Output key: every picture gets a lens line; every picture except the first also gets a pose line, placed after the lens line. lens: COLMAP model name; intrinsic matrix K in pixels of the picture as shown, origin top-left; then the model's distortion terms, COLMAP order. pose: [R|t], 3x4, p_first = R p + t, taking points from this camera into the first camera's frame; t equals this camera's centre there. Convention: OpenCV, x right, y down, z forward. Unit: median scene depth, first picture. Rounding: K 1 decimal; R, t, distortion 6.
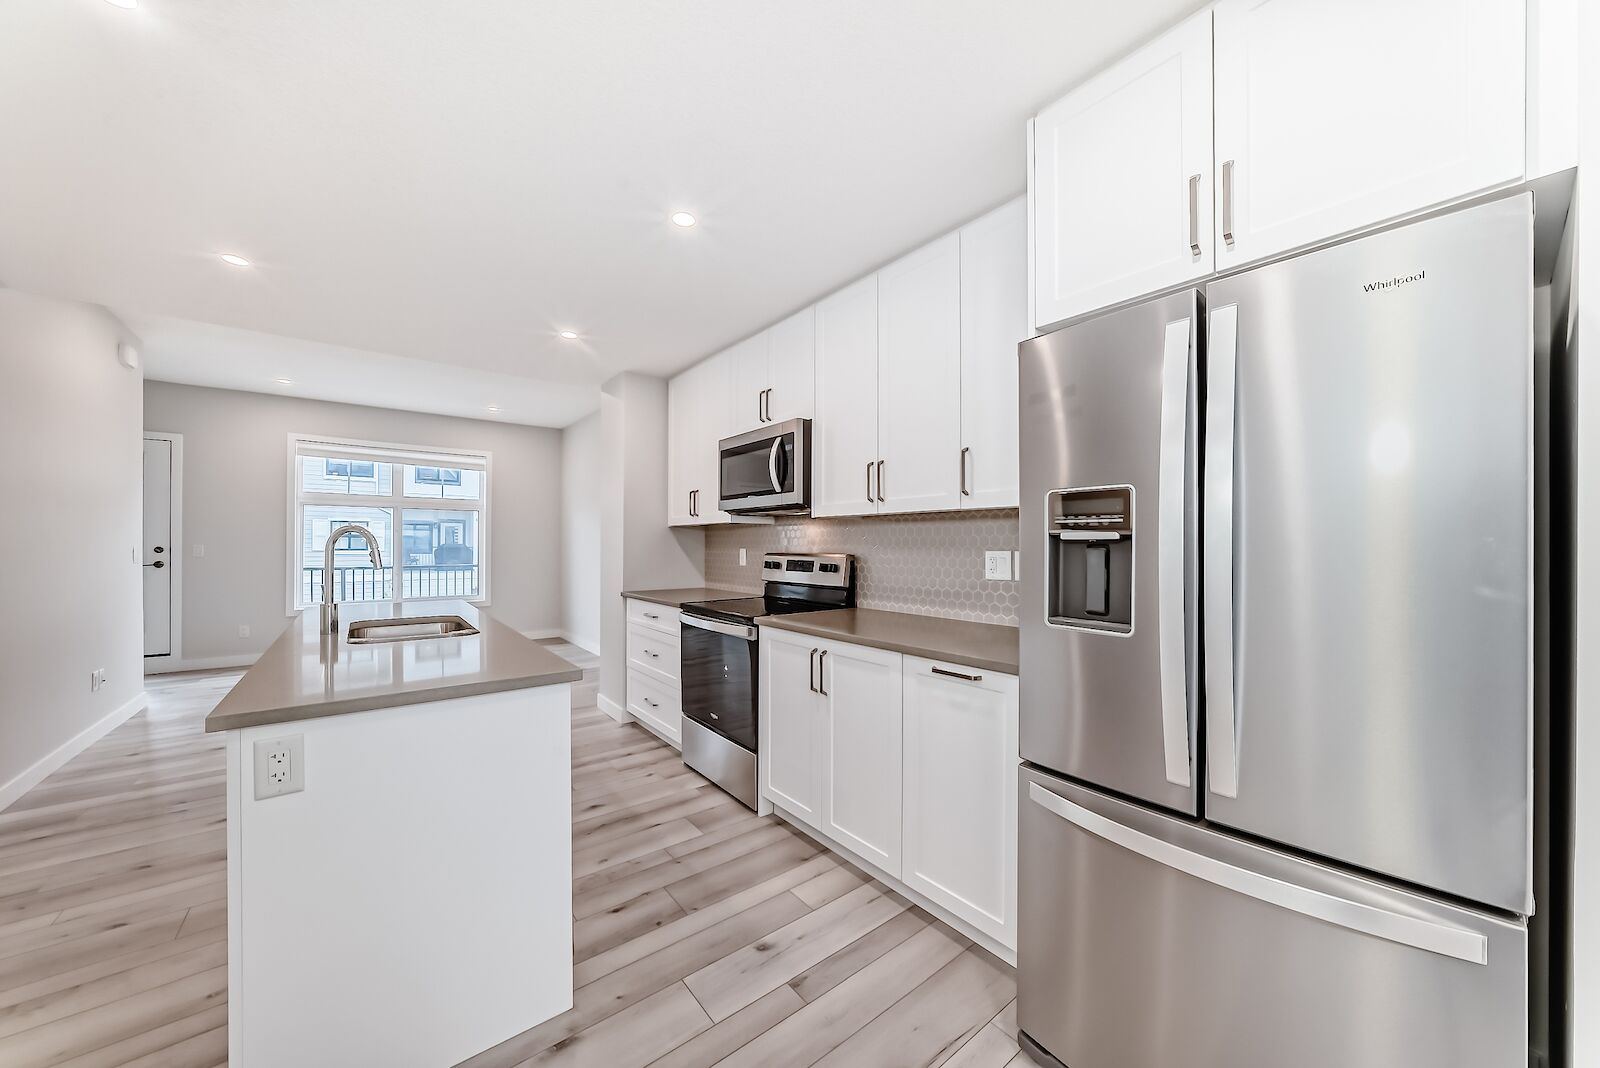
lens RADIAL K [[560.1, 0, 797.7], [0, 560.1, 542.0], [0, 0, 1]] dist [-0.009610, 0.000312]
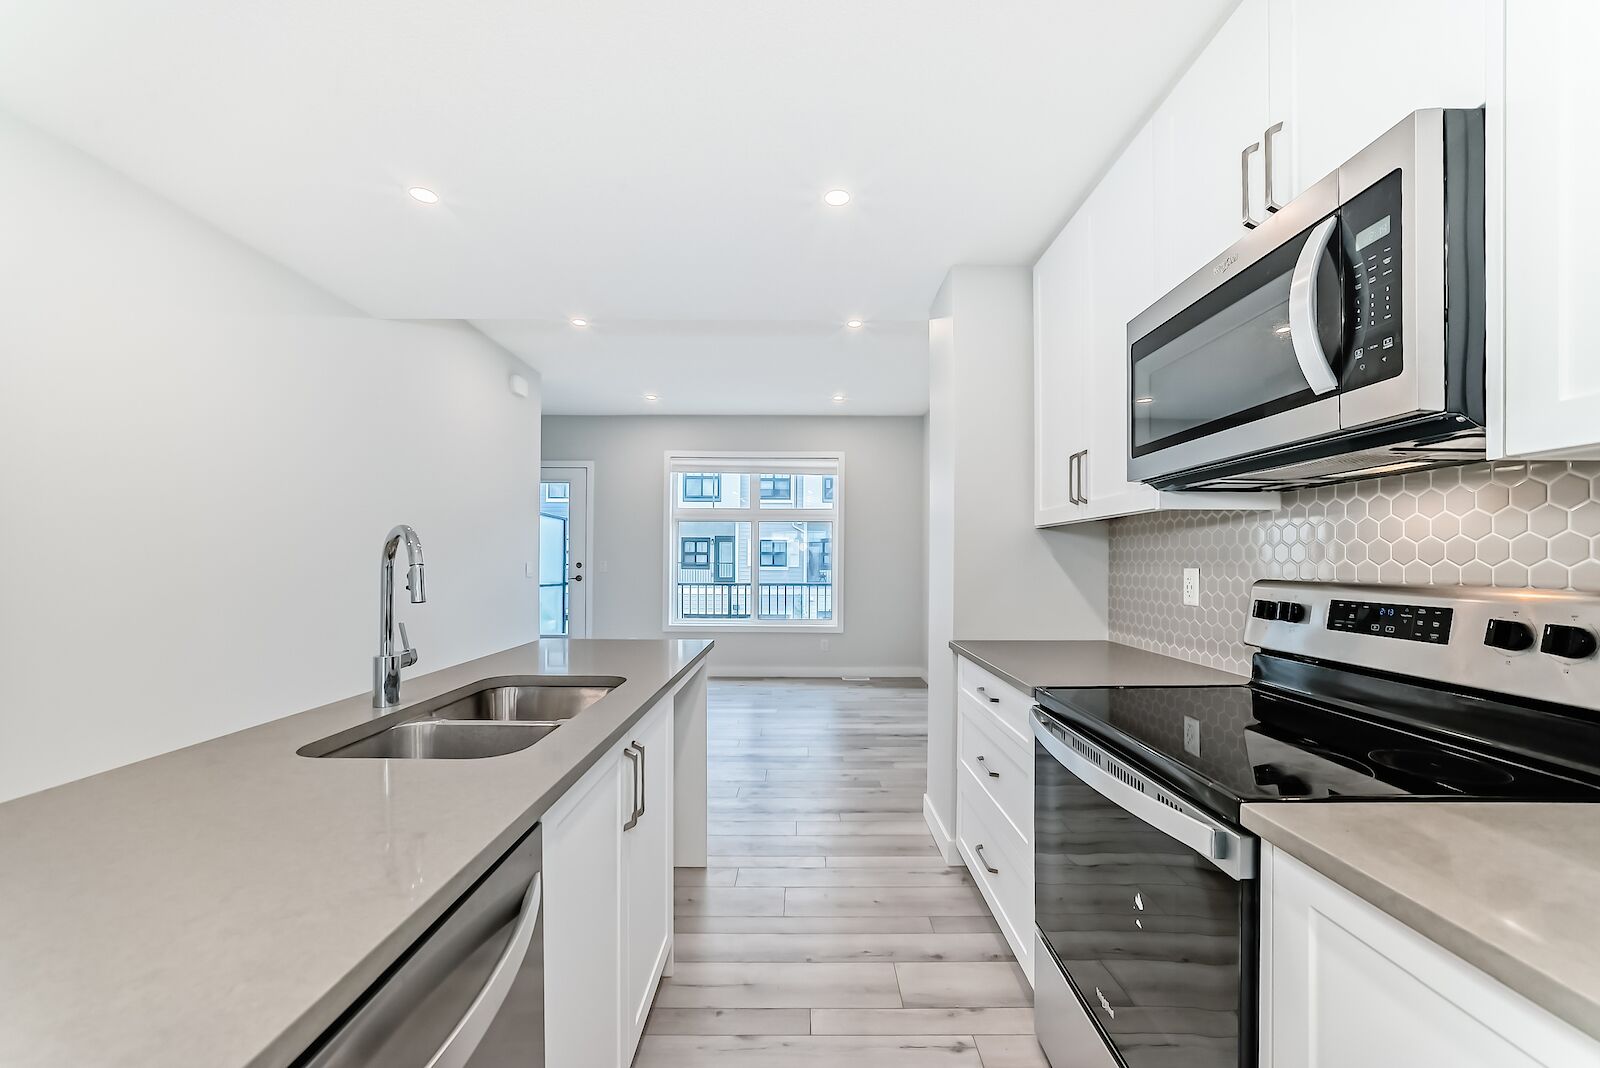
lens RADIAL K [[609.0, 0, 806.5], [0, 609.0, 560.0], [0, 0, 1]] dist [-0.015690, 0.000076]
pose [[0.790828, -0.000849, -0.612037, -0.055004], [0.002576, 0.999995, 0.001942, 0.003920], [0.612032, -0.003112, 0.790827, 0.518632]]
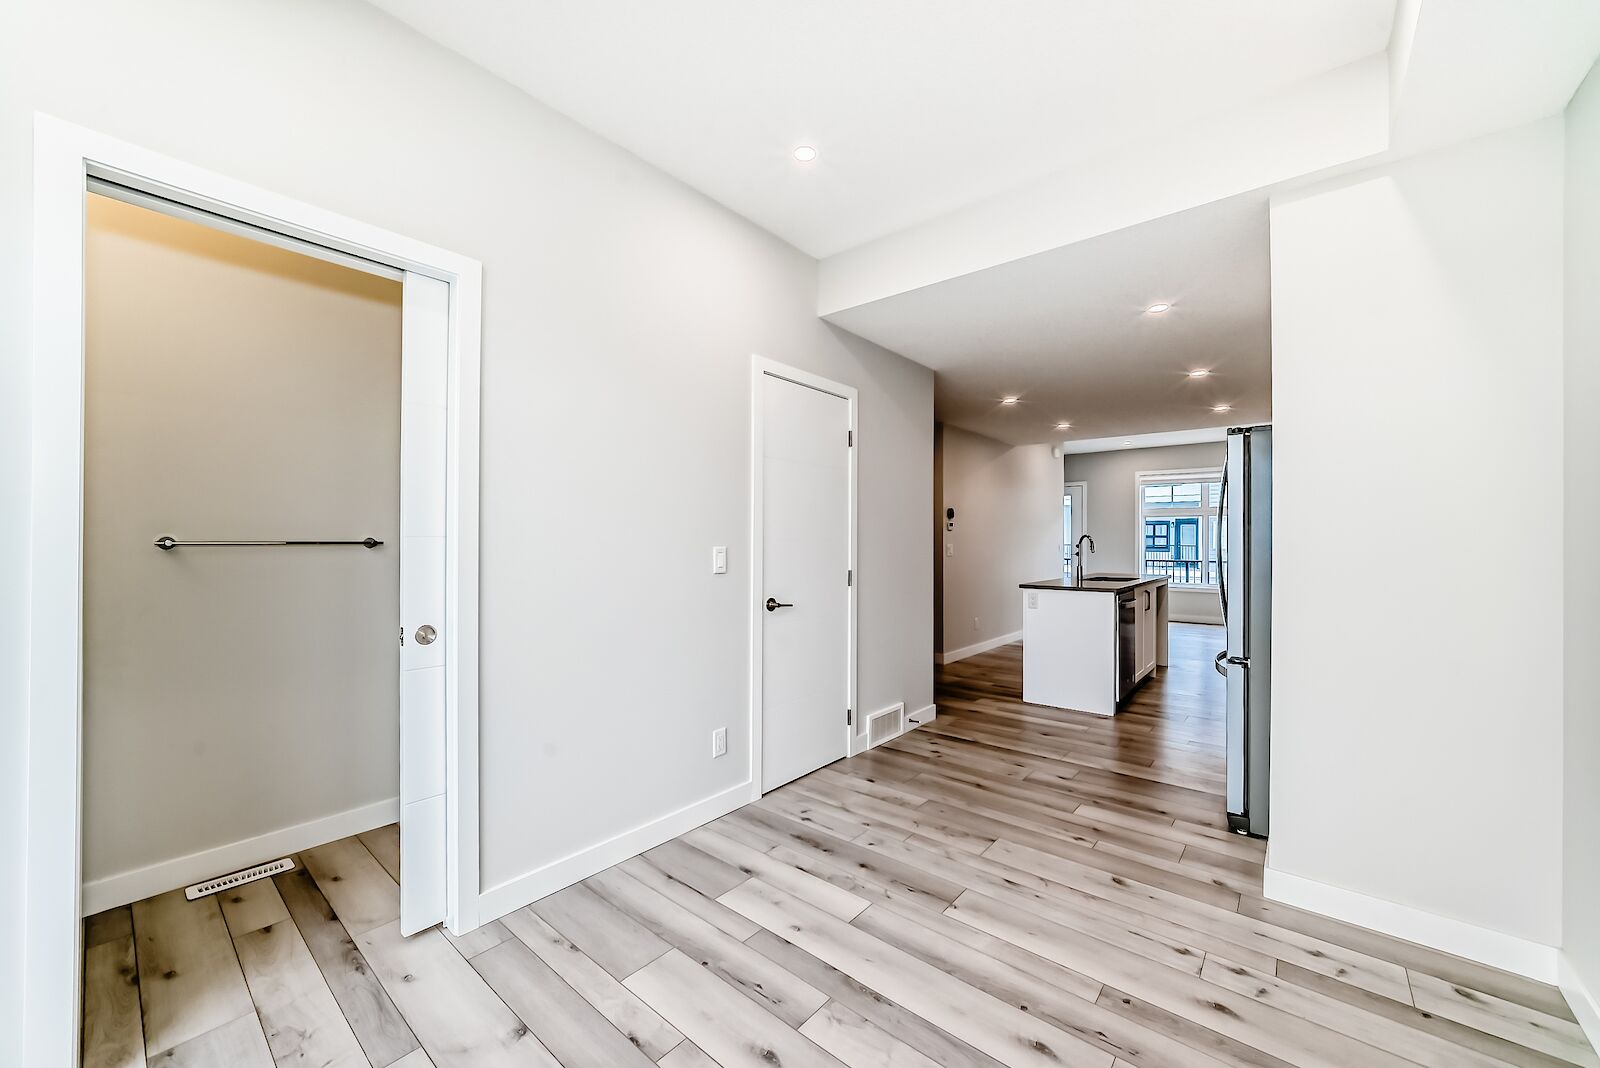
lens RADIAL K [[611.2, 0, 800.0], [0, 611.2, 534.0], [0, 0, 1]] dist [-0.012016, 0.000024]
pose [[0.206849, -0.015308, -0.978253, 1.064418], [0.004548, 0.999882, -0.014685, -0.002115], [0.978362, -0.001412, 0.206894, -0.531314]]
